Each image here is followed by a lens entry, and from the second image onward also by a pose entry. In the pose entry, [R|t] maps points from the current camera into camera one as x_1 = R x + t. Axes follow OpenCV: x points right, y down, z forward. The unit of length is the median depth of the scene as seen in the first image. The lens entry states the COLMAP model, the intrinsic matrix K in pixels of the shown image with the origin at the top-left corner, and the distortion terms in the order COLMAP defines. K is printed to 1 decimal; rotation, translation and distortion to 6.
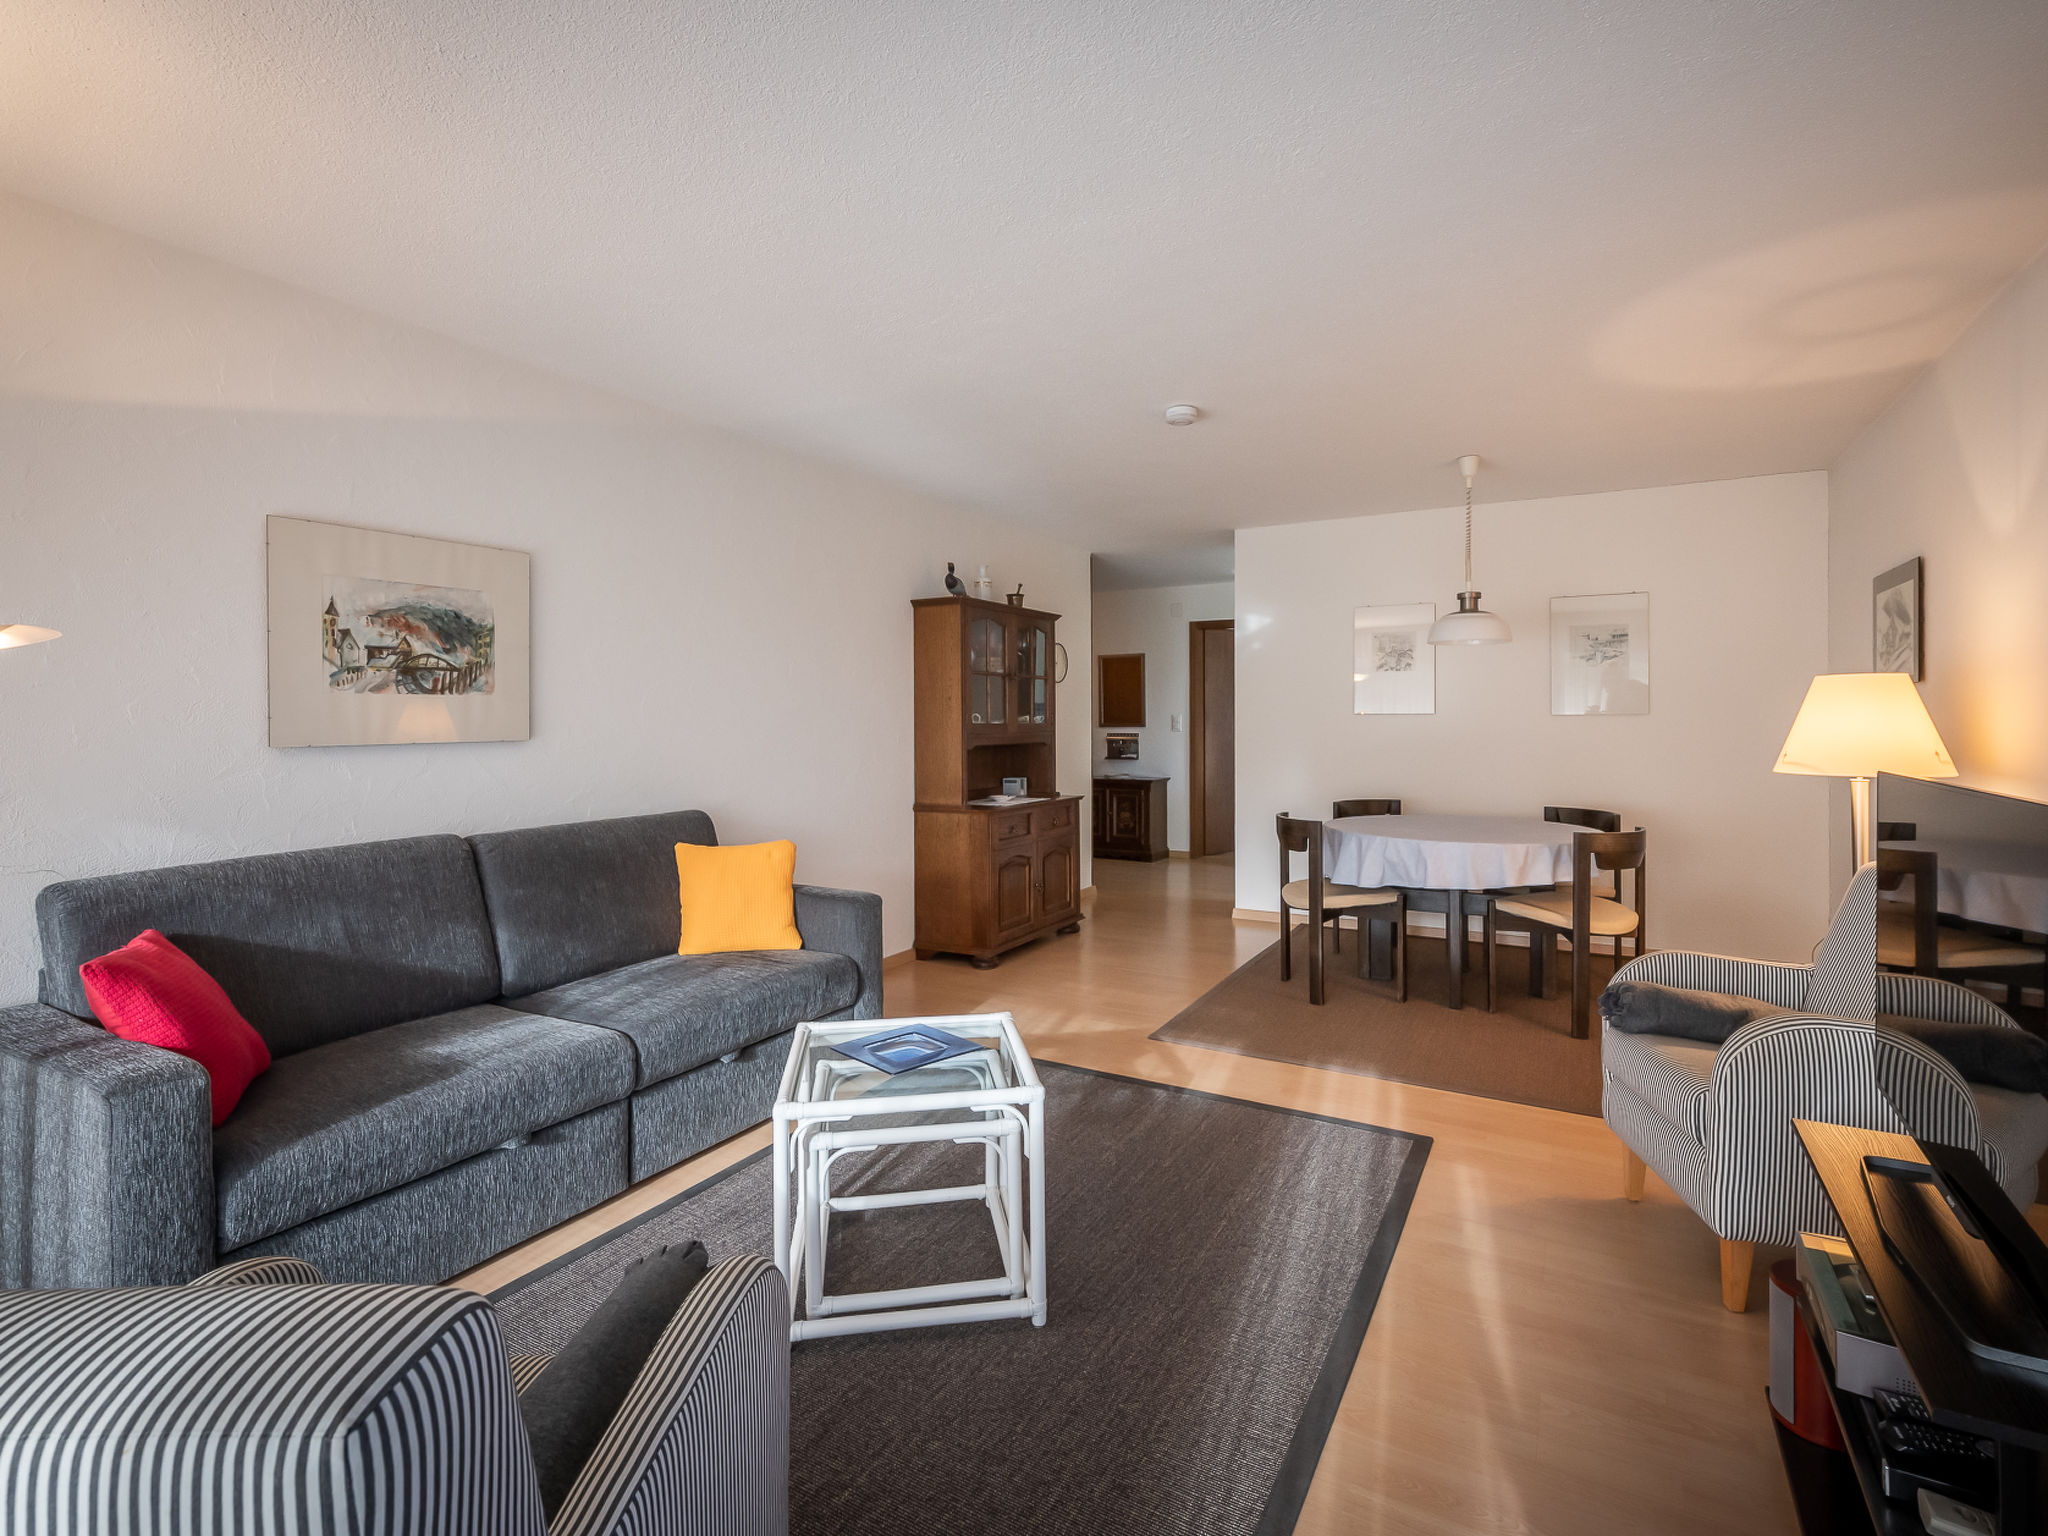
lens RADIAL K [[906.6, 0, 1055.6], [0, 906.6, 719.0], [0, 0, 1]] dist [-0.008913, -0.003156]
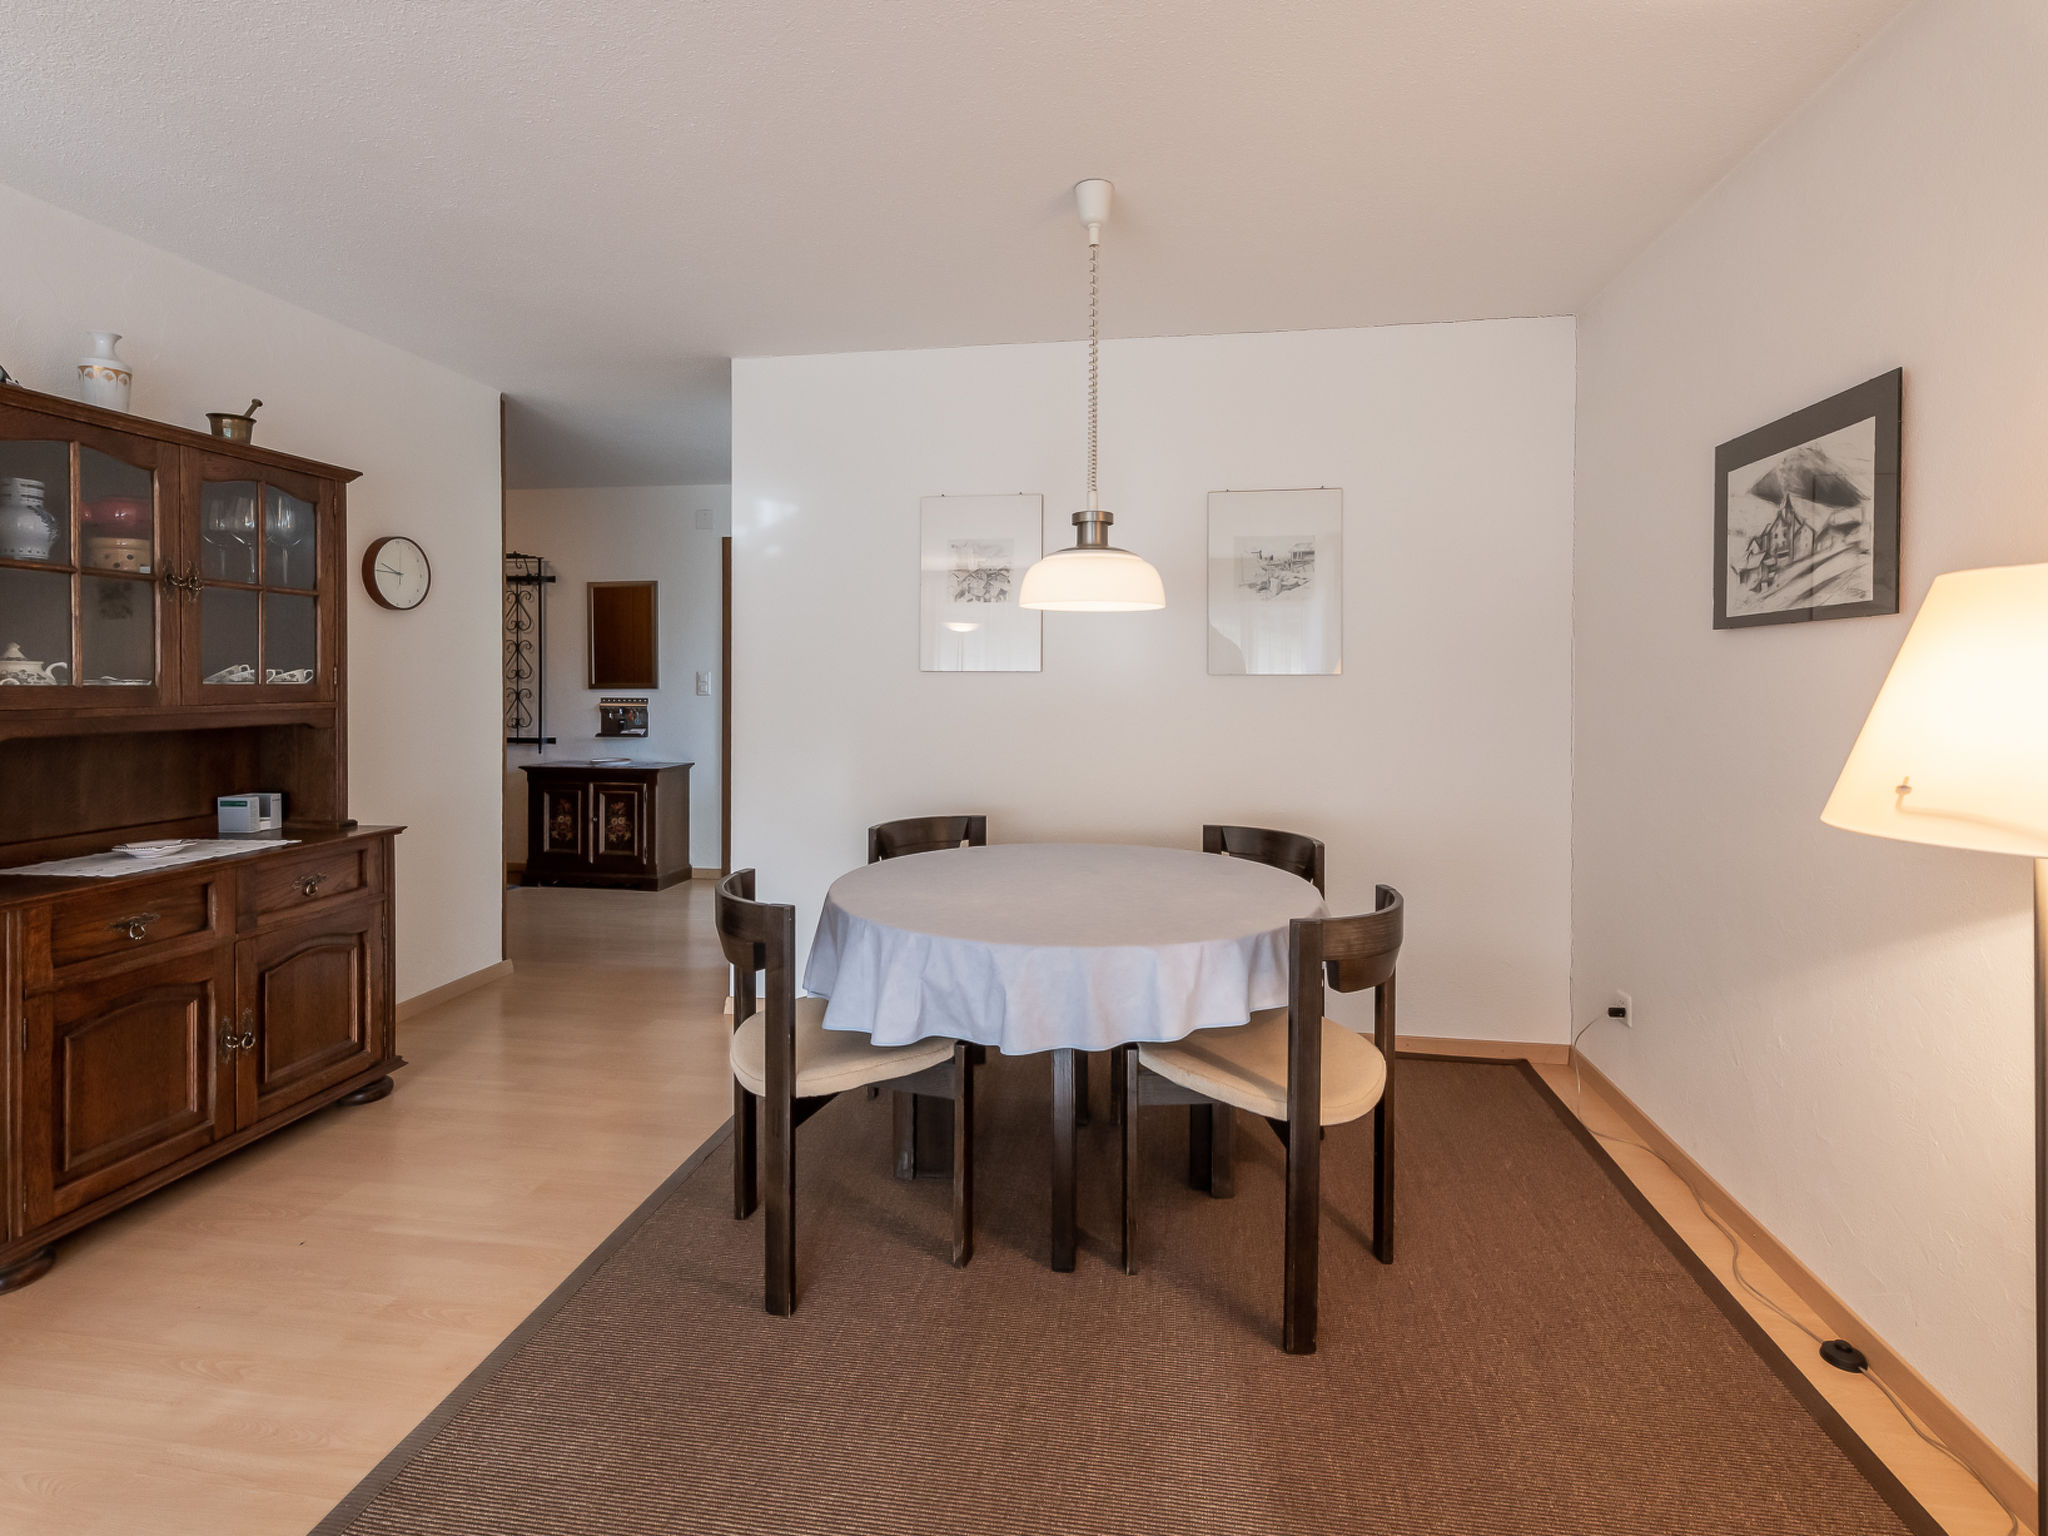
lens RADIAL K [[906.6, 0, 1042.4], [0, 906.6, 685.8], [0, 0, 1]] dist [-0.008913, -0.003156]
pose [[0.929259, 0.002471, 0.369421, 0.200097], [-0.005513, 0.999959, 0.007179, -0.000378], [-0.369388, -0.008708, 0.929234, 0.441930]]
